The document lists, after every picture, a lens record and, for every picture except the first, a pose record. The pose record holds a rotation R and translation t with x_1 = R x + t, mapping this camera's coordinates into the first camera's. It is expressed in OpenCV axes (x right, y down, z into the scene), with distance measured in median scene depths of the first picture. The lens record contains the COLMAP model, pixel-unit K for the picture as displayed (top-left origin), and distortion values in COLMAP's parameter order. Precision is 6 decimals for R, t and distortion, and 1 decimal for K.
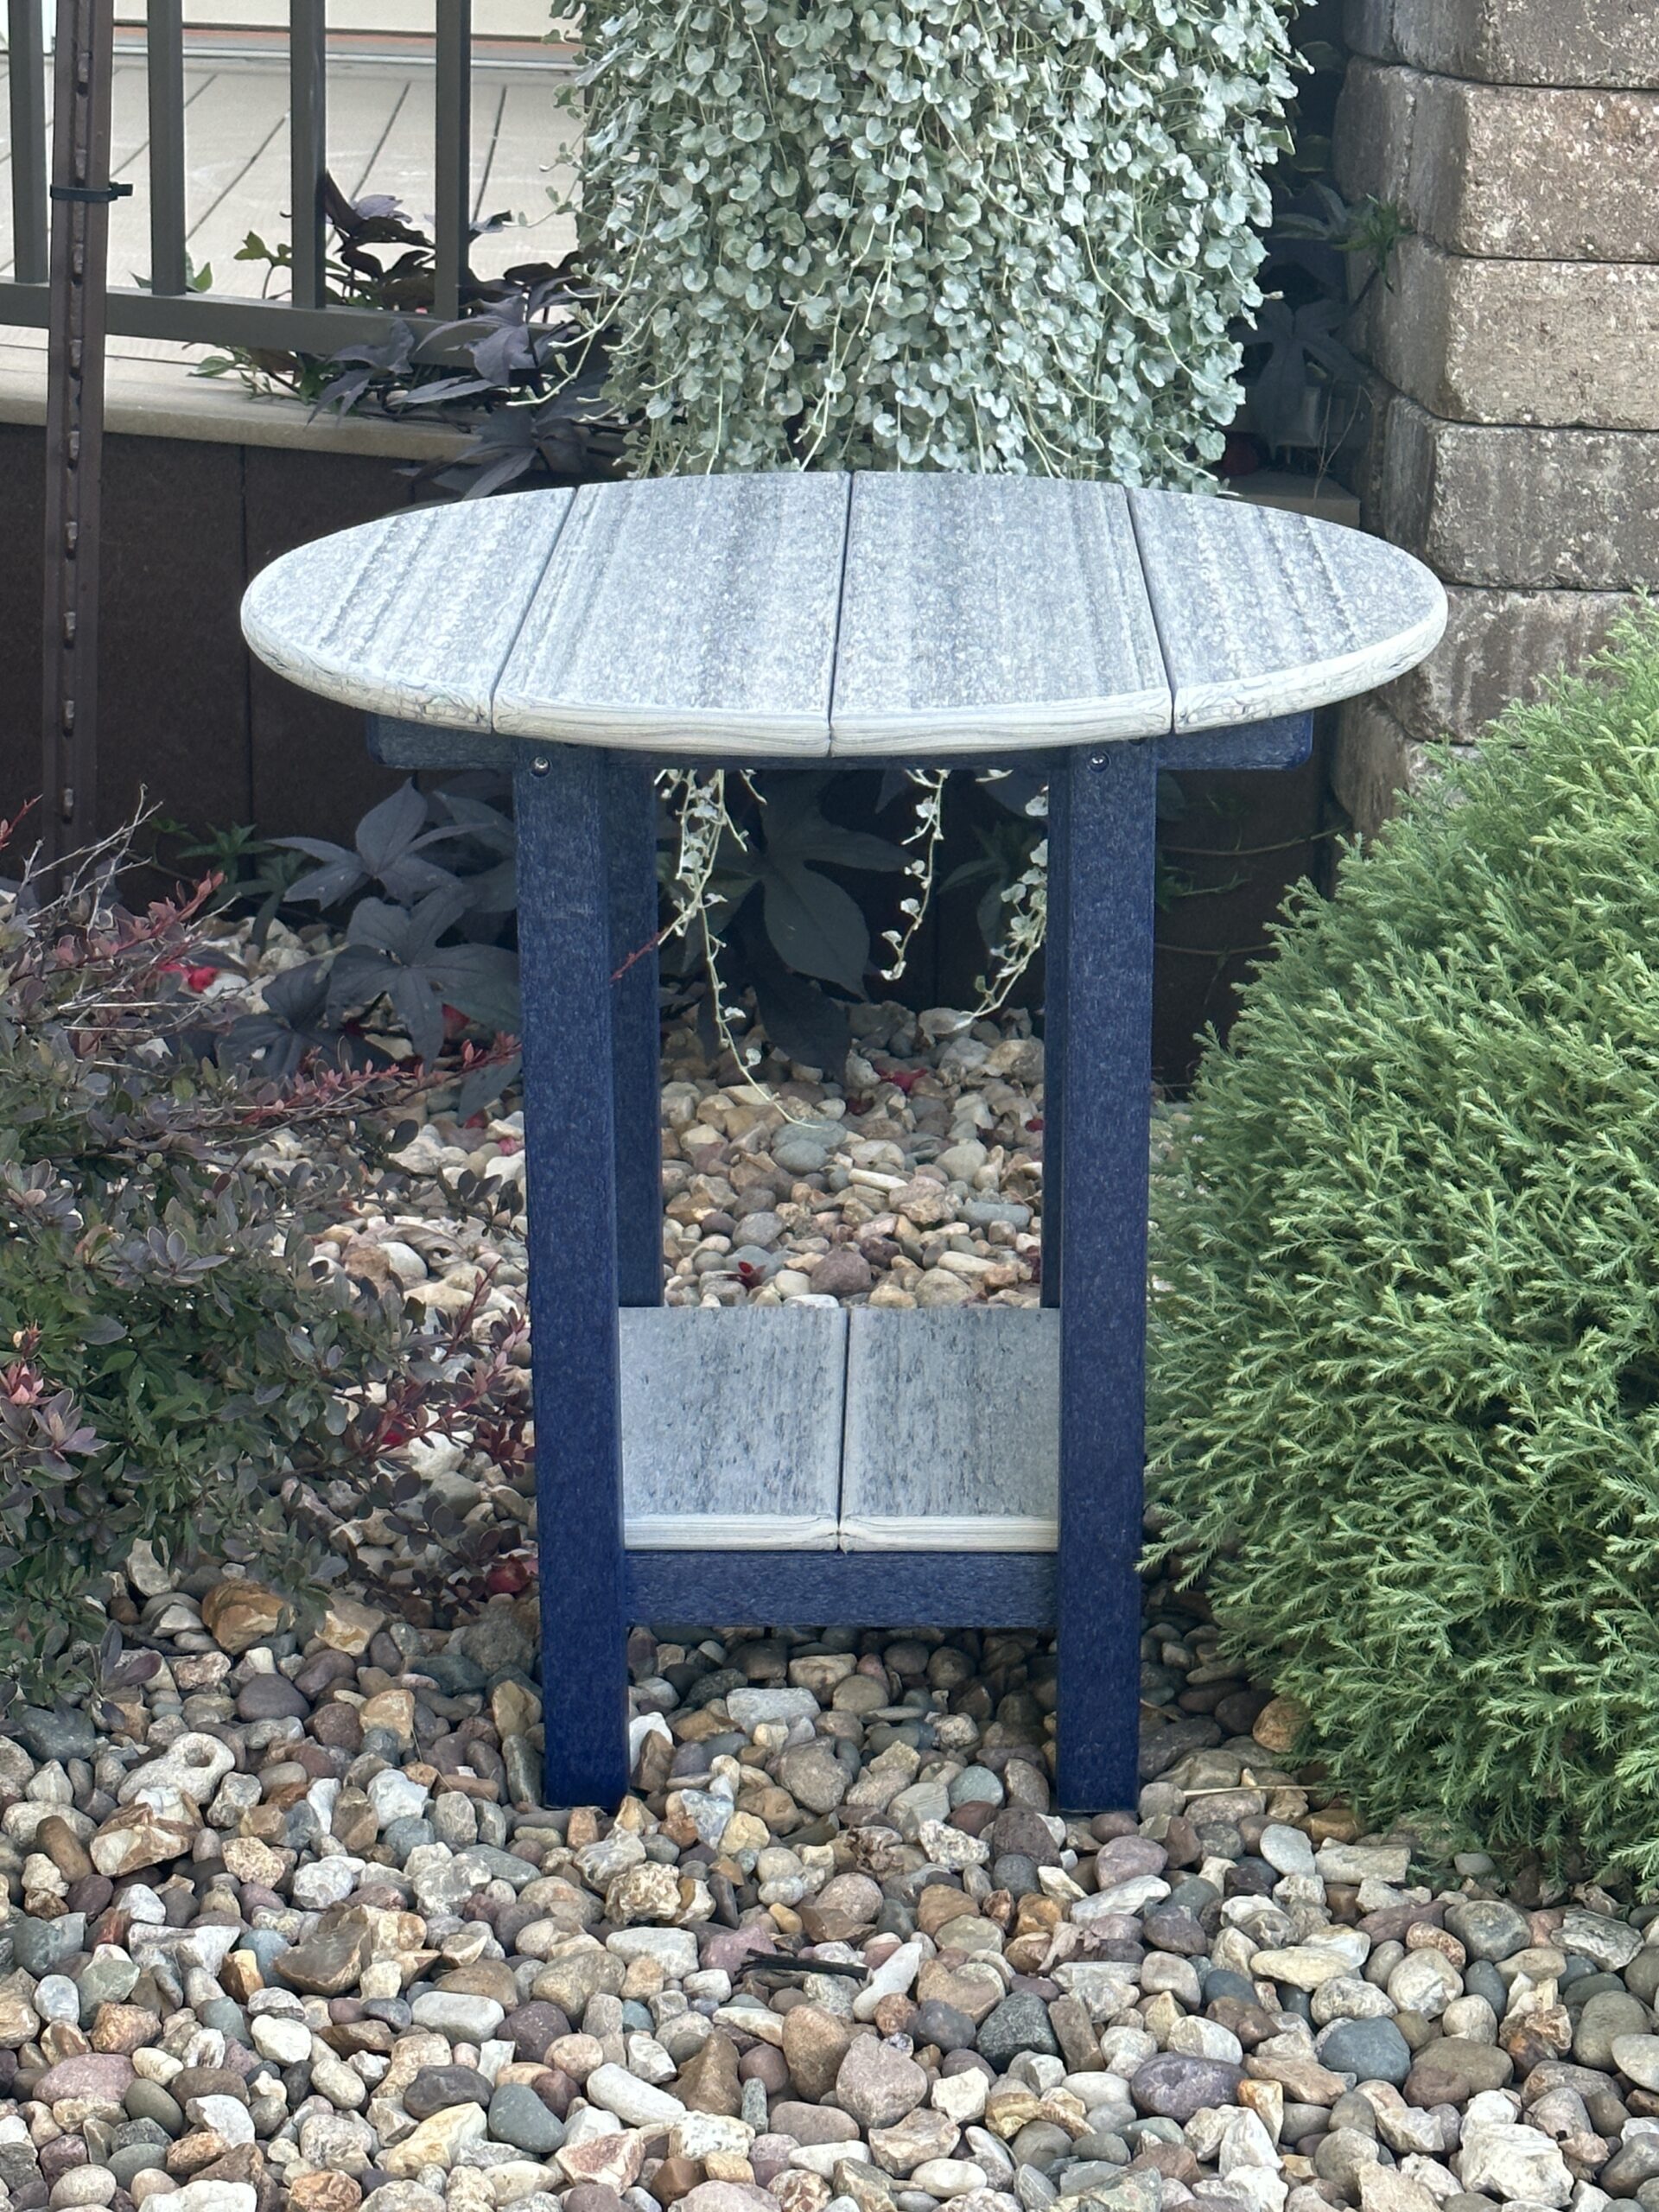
lens RADIAL K [[4419.9, 0, 842.1], [0, 4419.9, 1103.6], [0, 0, 1]] dist [0.203509, -0.120955]
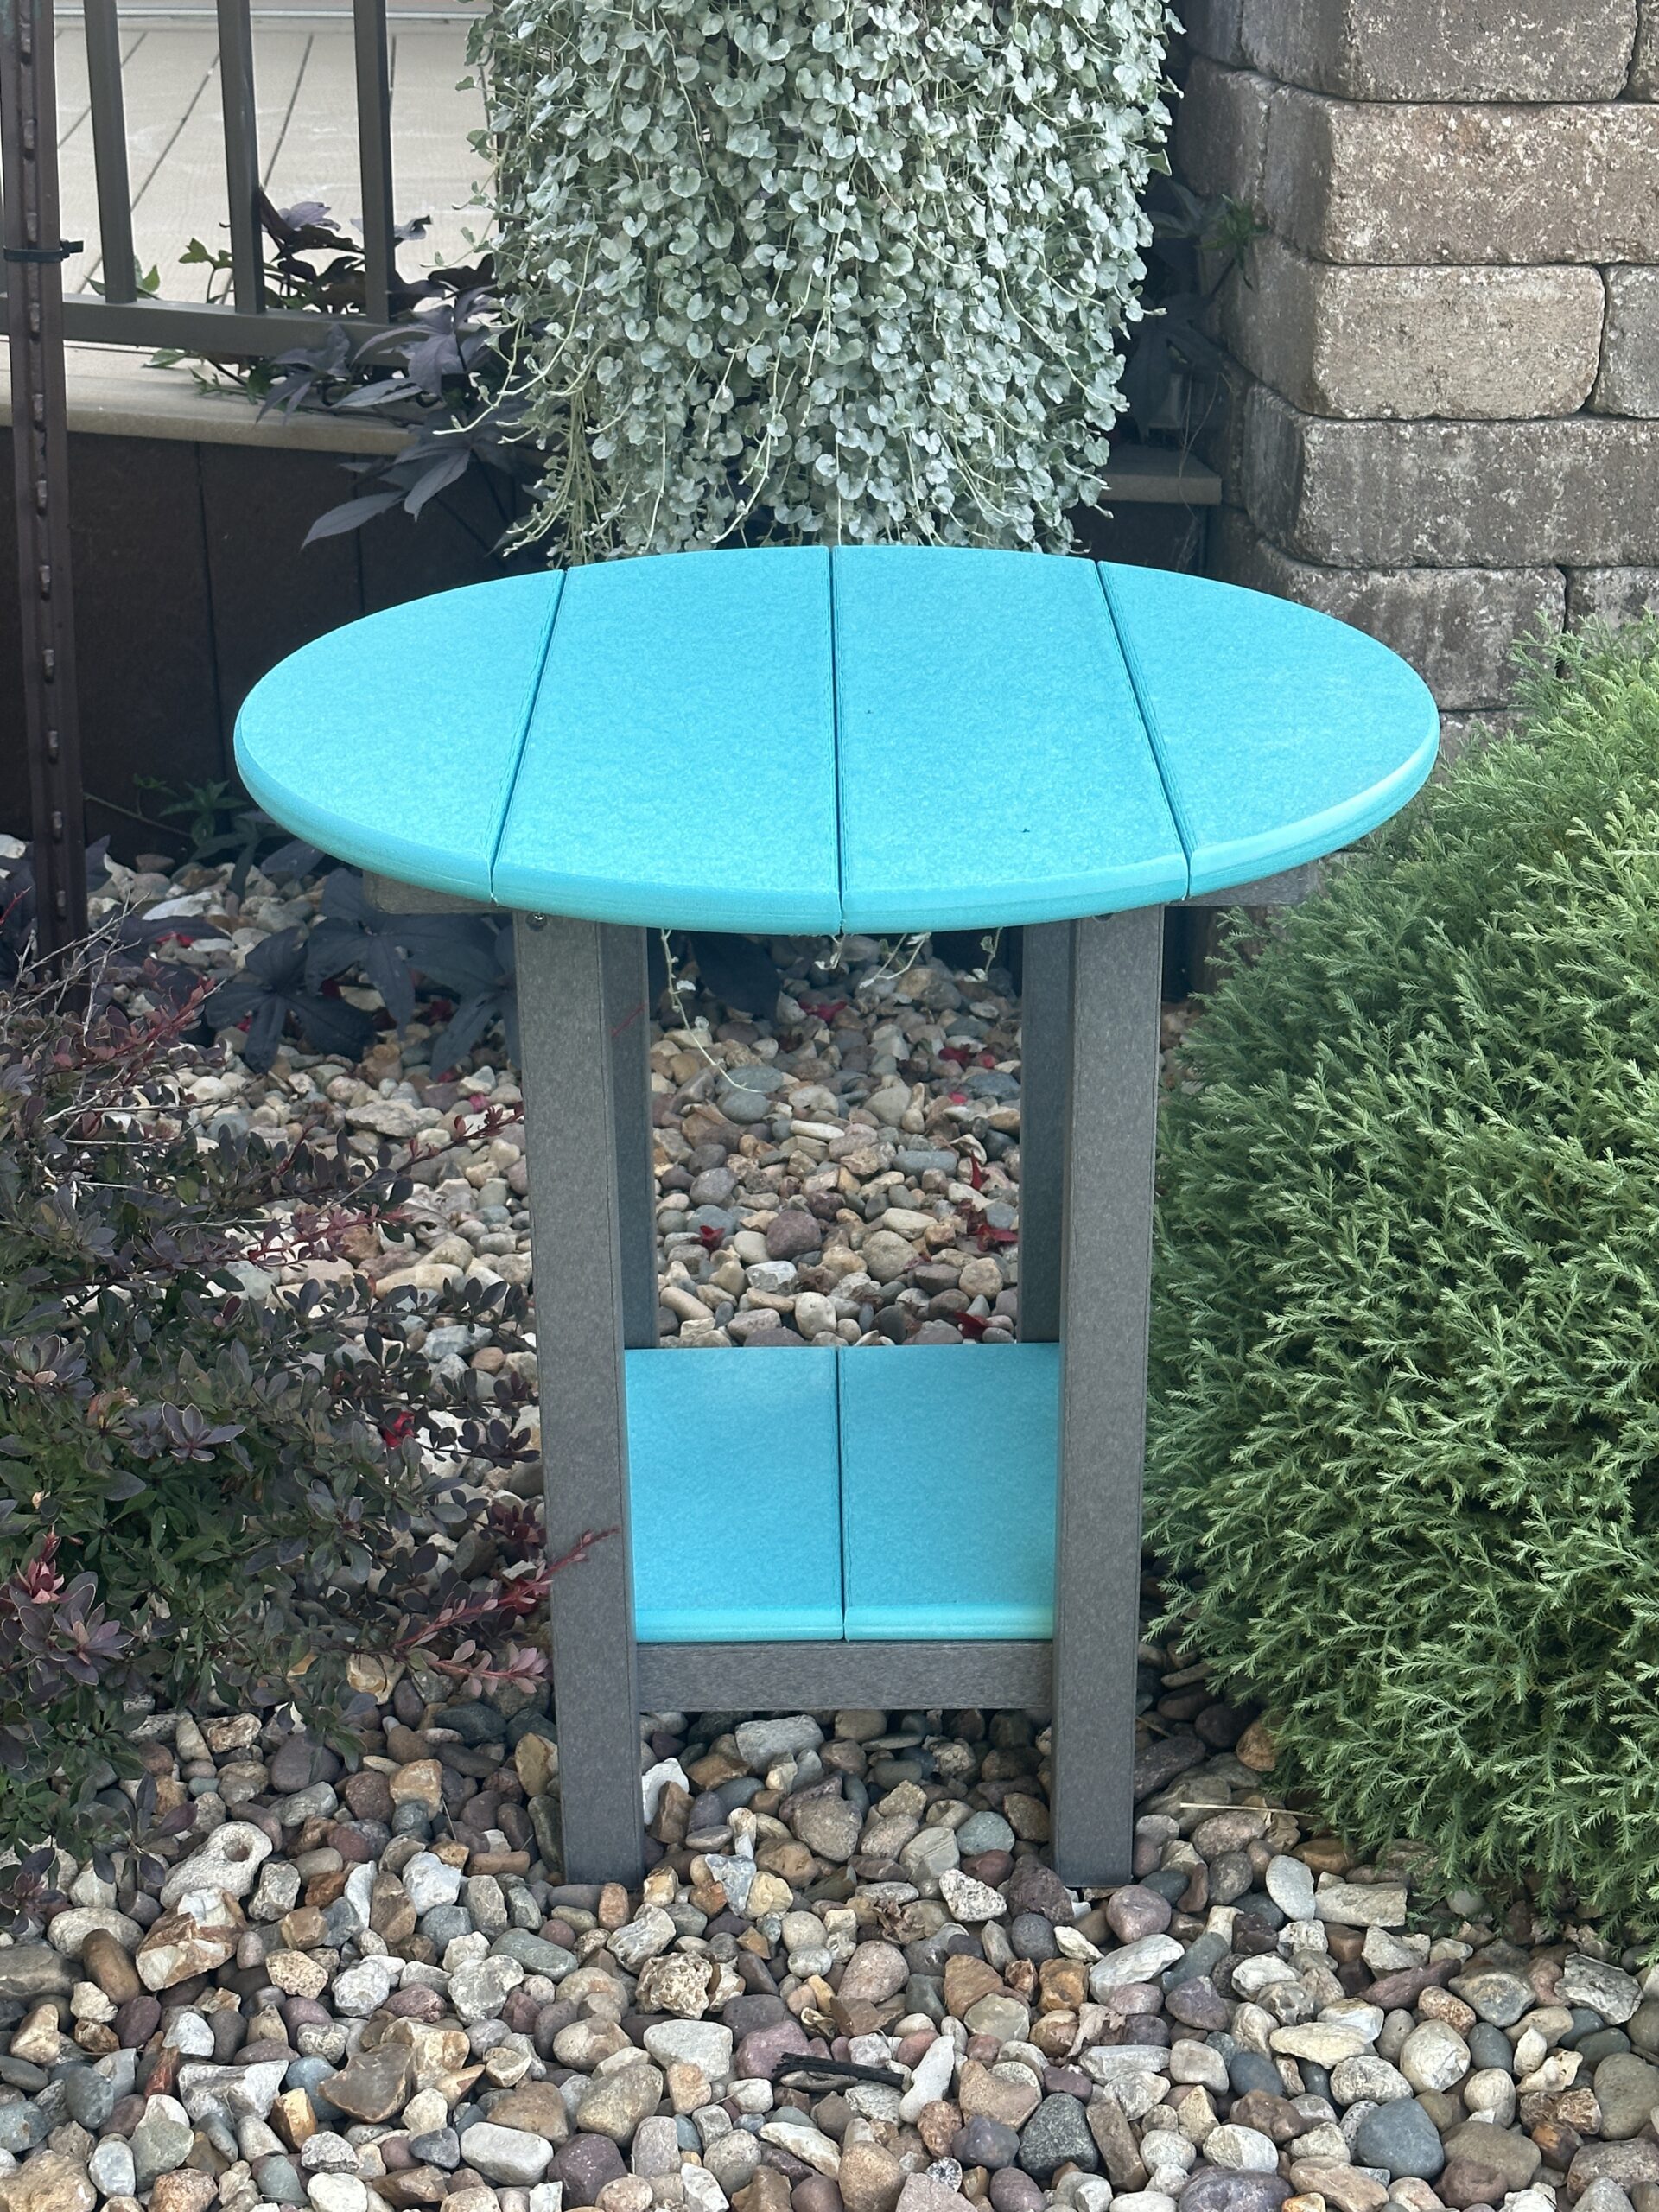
lens RADIAL K [[3348.3, 0, 829.5], [0, 3348.3, 1106.0], [0, 0, 1]] dist [0.219978, -0.443841]
pose [[0.998246, -0.040545, 0.043132, -0.026628], [0.036103, 0.994413, 0.099196, -0.077004], [-0.046913, -0.097465, 0.994133, 0.177264]]
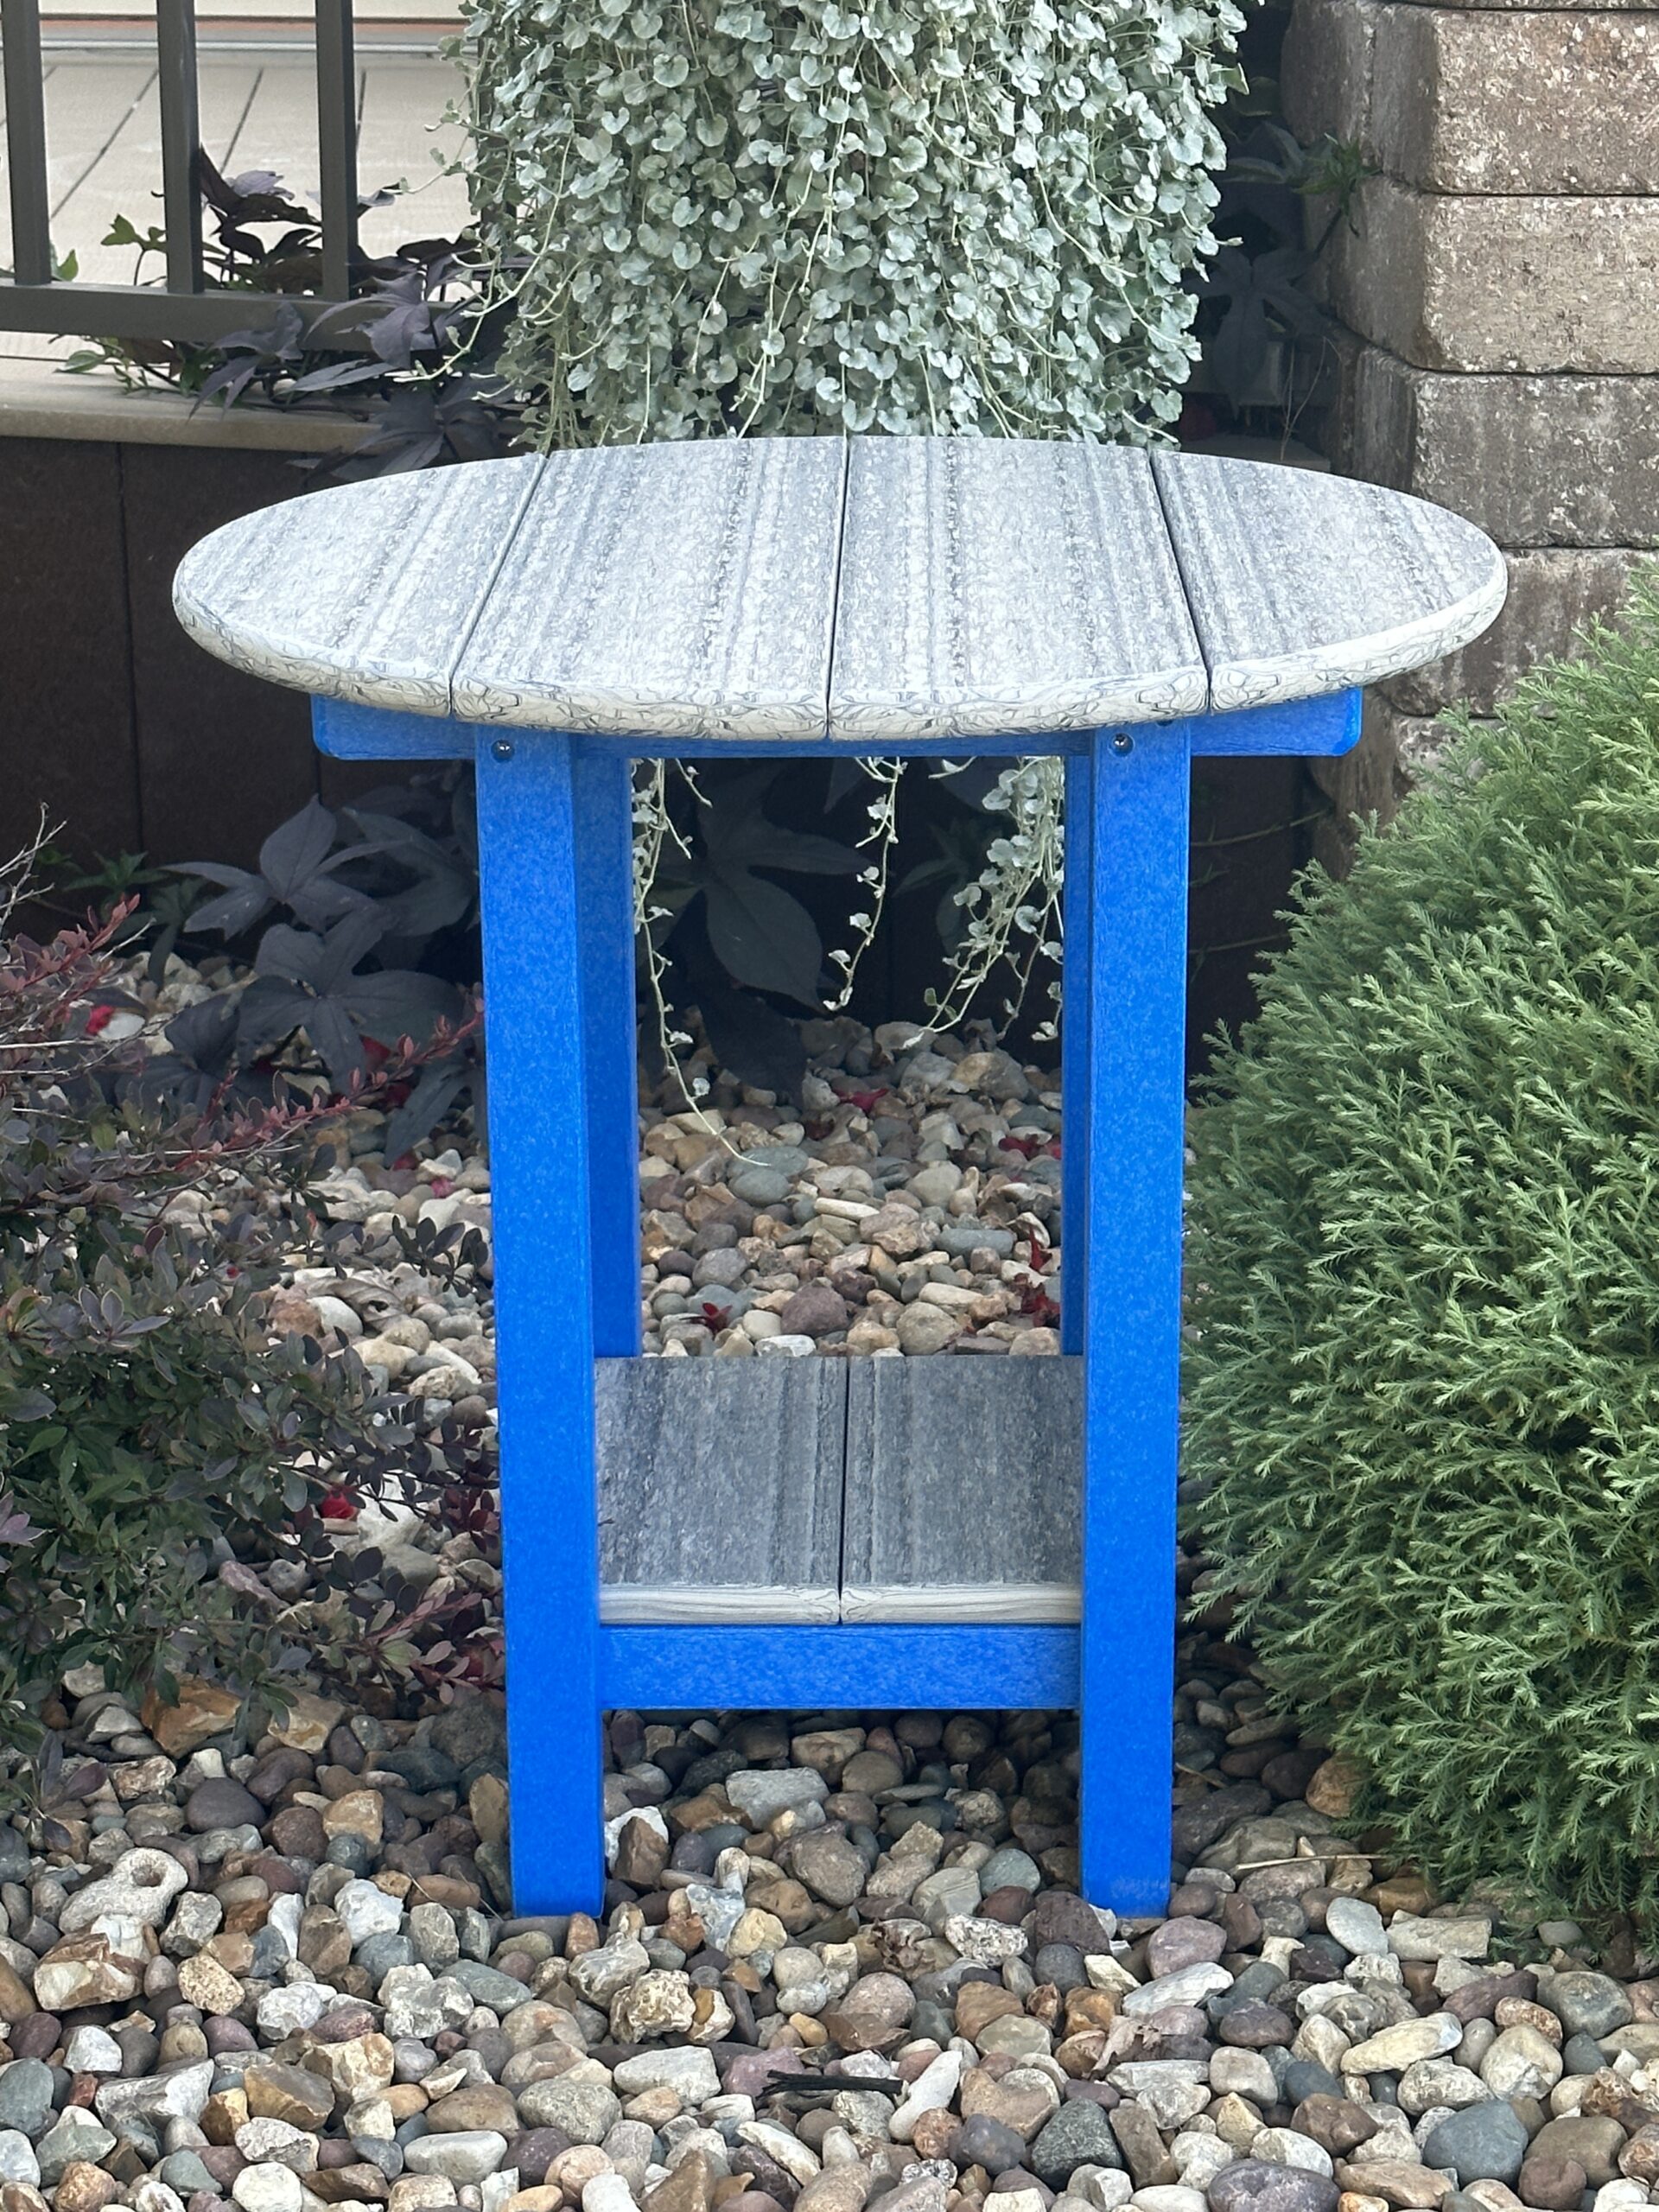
lens RADIAL K [[4583.9, 0, 890.9], [0, 4583.9, 1078.8], [0, 0, 1]] dist [0.164588, -0.093071]
pose [[0.998691, -0.036815, 0.035505, -0.016780], [0.037271, 0.999230, -0.012262, 0.002420], [-0.035026, 0.013569, 0.999294, 0.046568]]
